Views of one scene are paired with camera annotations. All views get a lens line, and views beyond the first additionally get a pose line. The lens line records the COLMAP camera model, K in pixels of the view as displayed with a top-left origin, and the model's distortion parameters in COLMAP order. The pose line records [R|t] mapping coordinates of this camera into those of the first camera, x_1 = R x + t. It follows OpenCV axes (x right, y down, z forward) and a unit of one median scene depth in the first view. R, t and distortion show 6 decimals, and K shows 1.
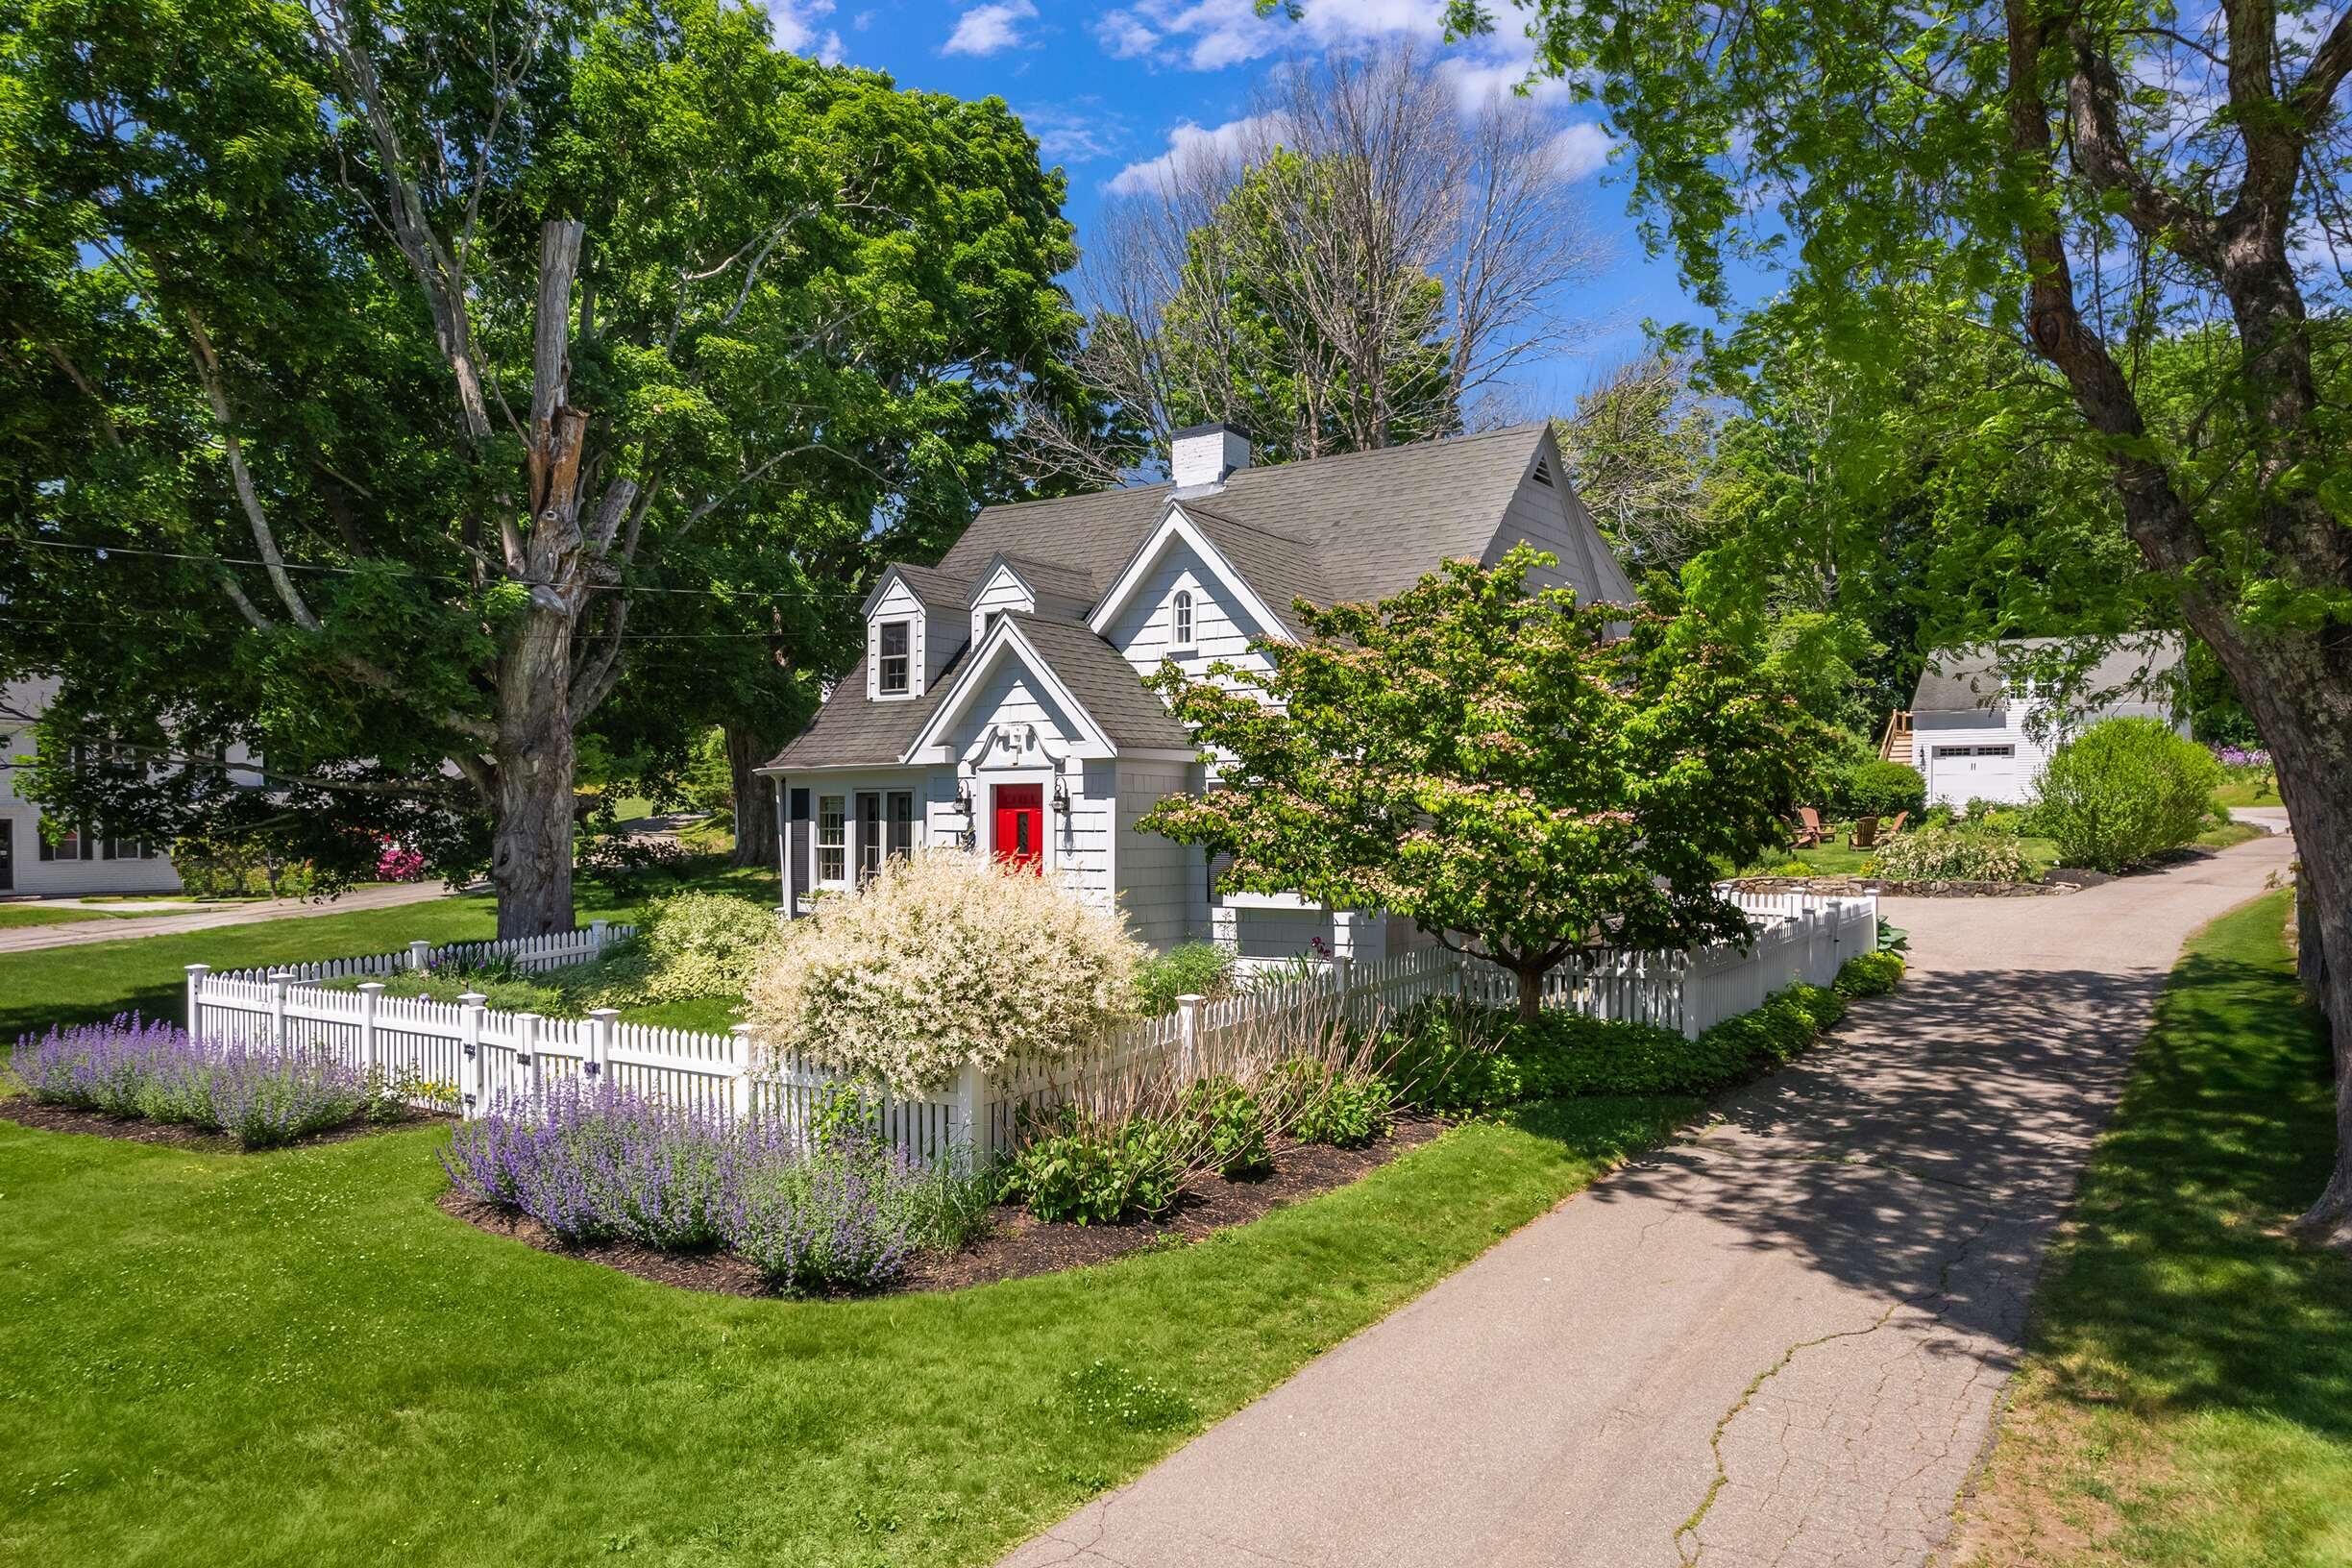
lens RADIAL K [[1666.4, 0, 1159.4], [0, 1666.4, 862.3], [0, 0, 1]] dist [-0.019181, -0.000045]
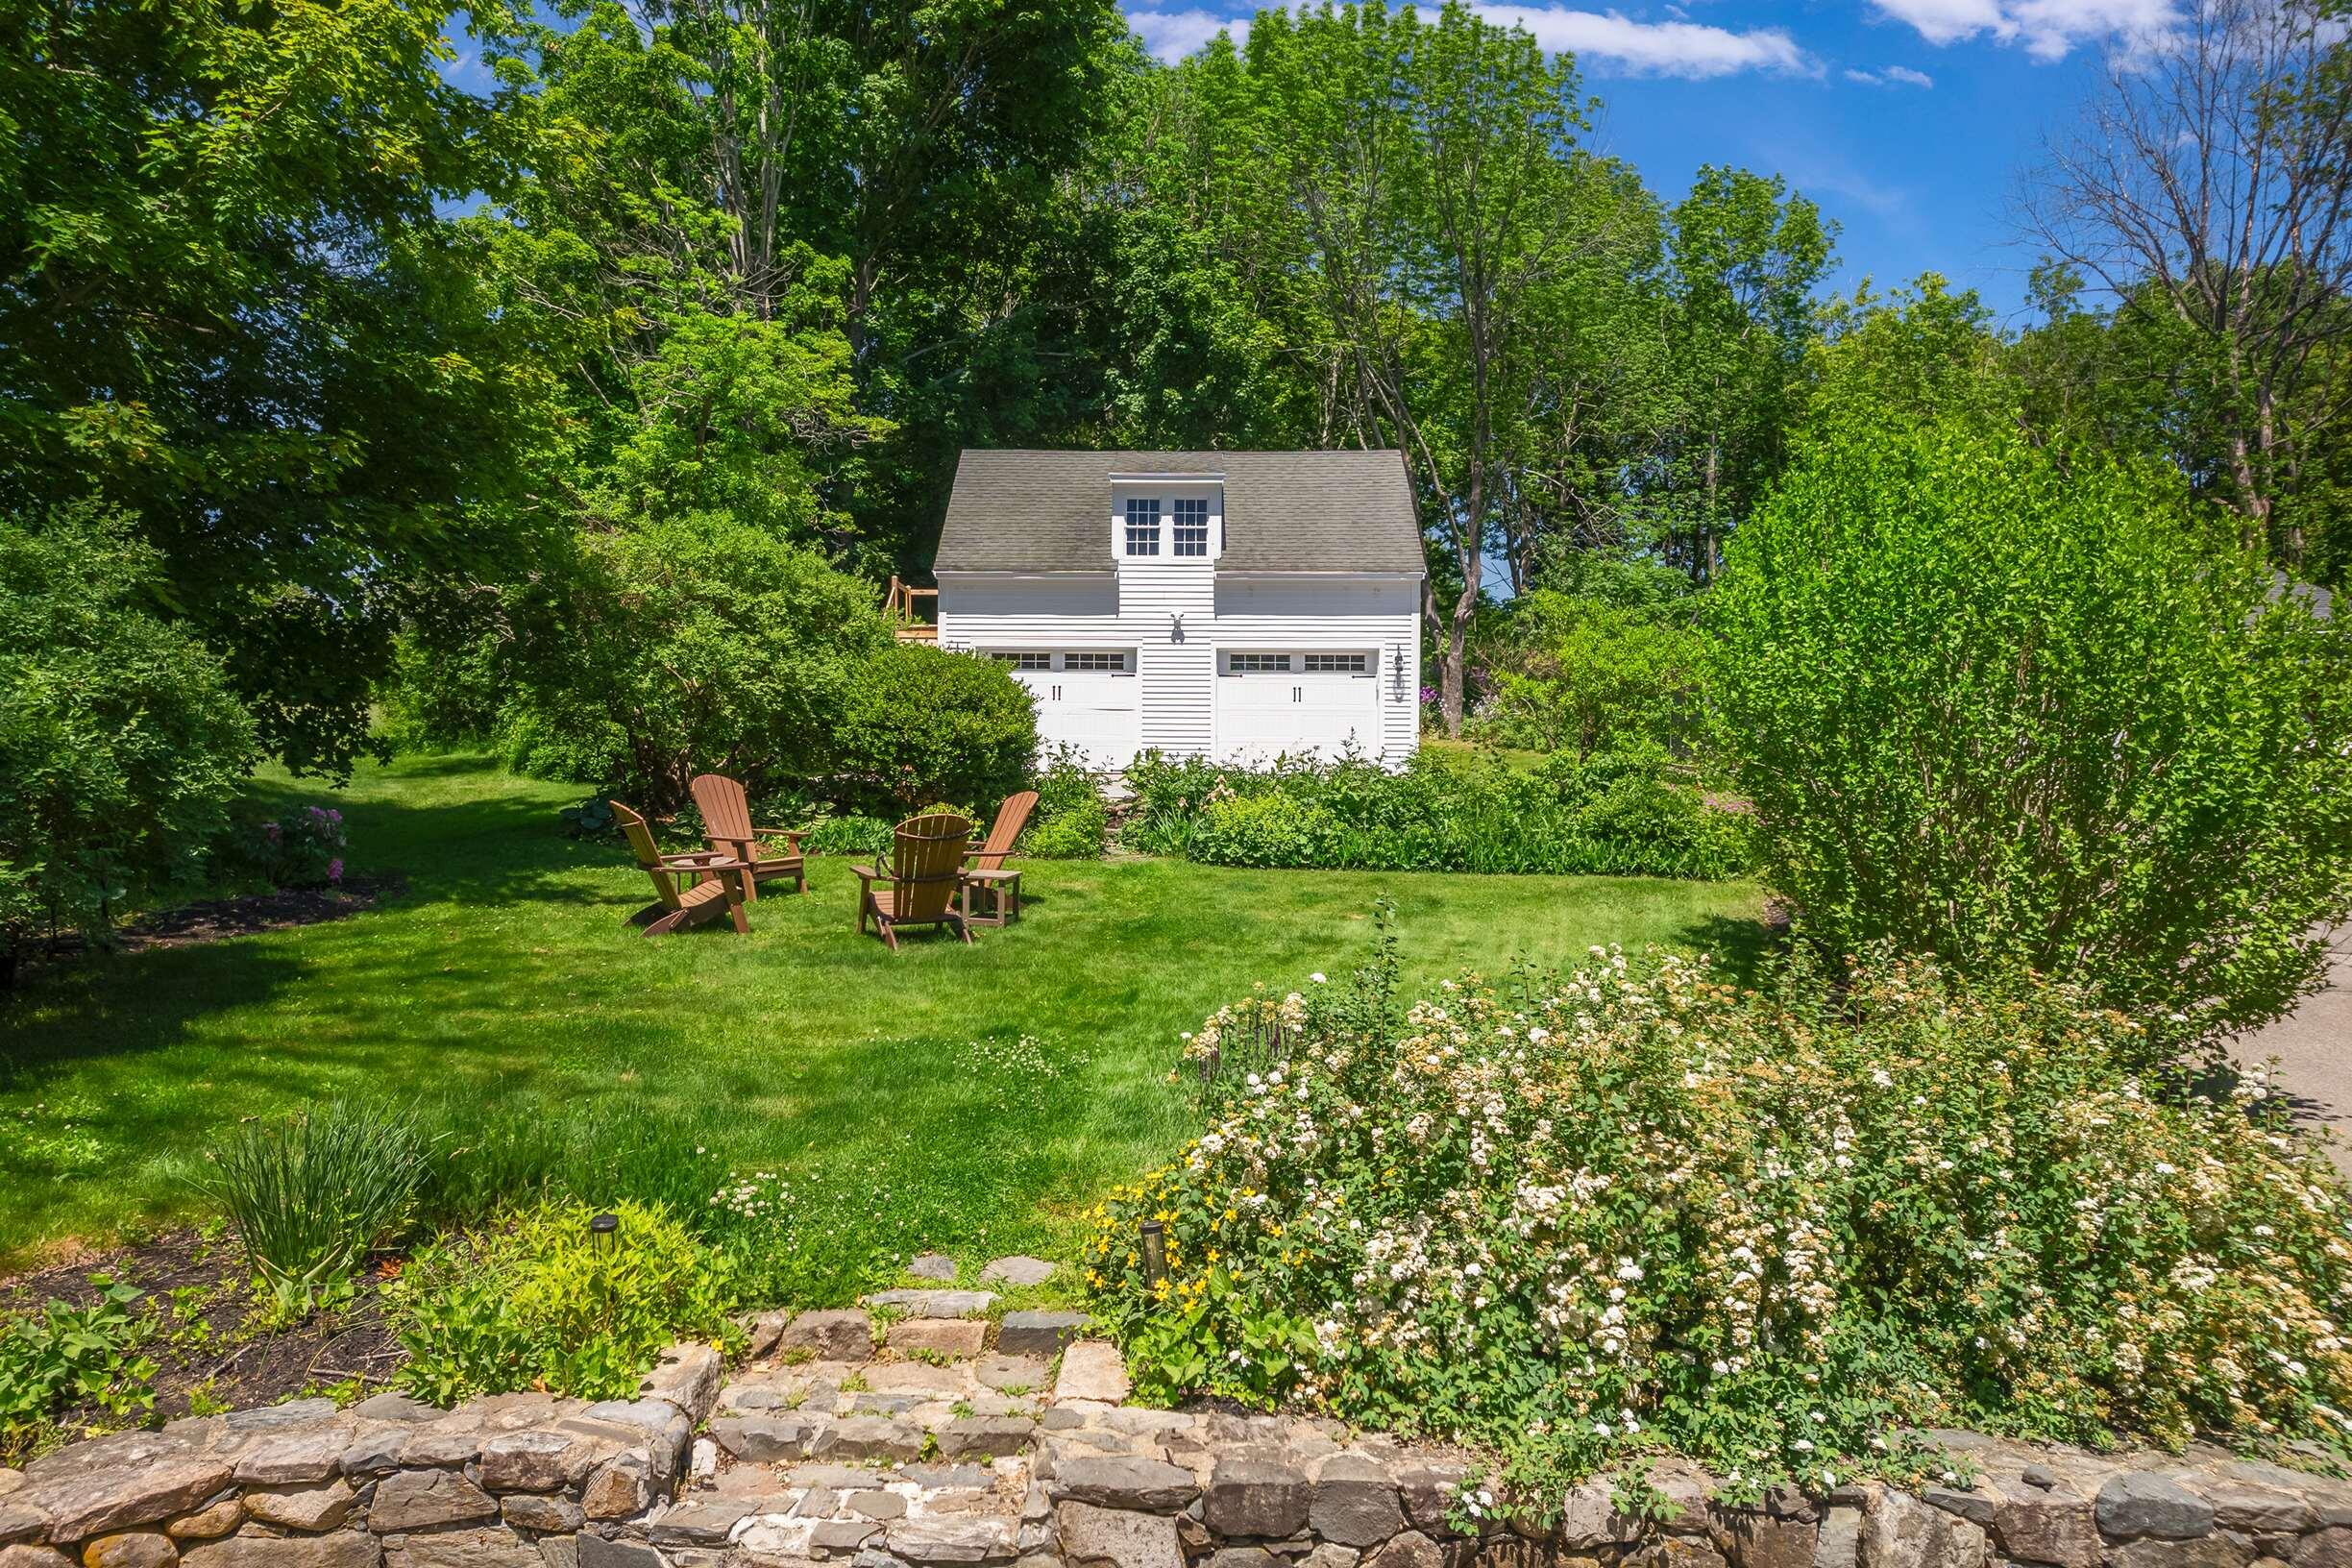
lens RADIAL K [[1502.5, 0, 1176.0], [0, 1502.5, 784.0], [0, 0, 1]] dist [-0.001329, 0.000001]
pose [[0.784646, 0.021527, 0.619570, 0.611931], [-0.006246, 0.999621, -0.026821, -0.049949], [-0.619912, 0.017175, 0.784483, 1.566006]]
